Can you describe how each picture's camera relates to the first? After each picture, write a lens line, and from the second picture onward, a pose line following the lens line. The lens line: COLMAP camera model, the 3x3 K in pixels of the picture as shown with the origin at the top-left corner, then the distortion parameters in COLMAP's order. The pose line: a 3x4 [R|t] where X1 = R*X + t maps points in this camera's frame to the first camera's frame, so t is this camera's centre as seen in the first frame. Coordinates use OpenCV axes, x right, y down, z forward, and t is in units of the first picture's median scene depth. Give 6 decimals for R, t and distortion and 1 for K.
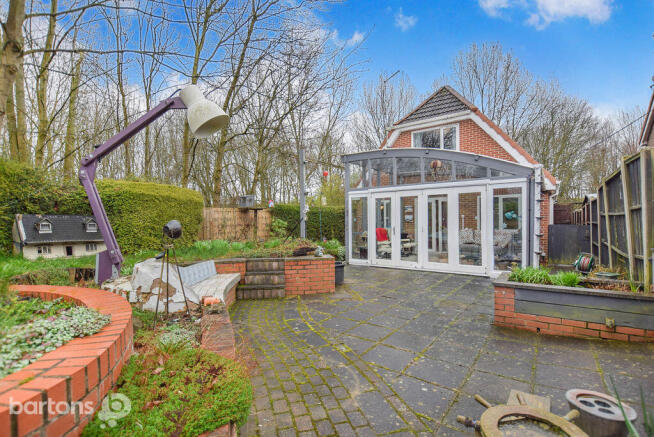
lens RADIAL K [[293.7, 0, 328.9], [0, 293.7, 218.2], [0, 0, 1]] dist [-0.003420, -0.000711]
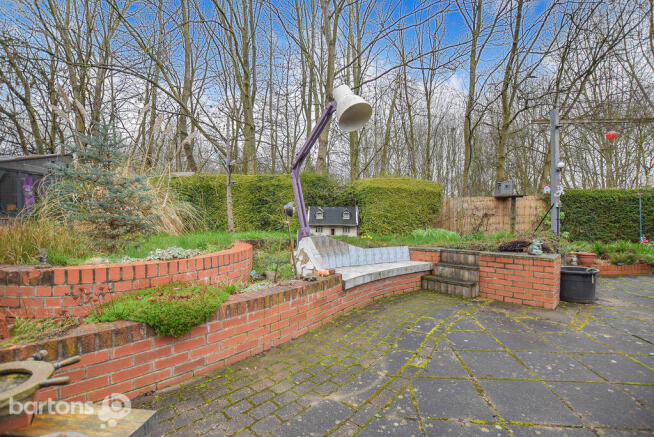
lens RADIAL K [[293.7, 0, 332.1], [0, 293.7, 221.4], [0, 0, 1]] dist [-0.003420, -0.000711]
pose [[0.553535, 0.012843, -0.832727, 0.298460], [0.008888, 0.999733, 0.021327, 0.032140], [0.832778, -0.019206, 0.553273, 0.213375]]
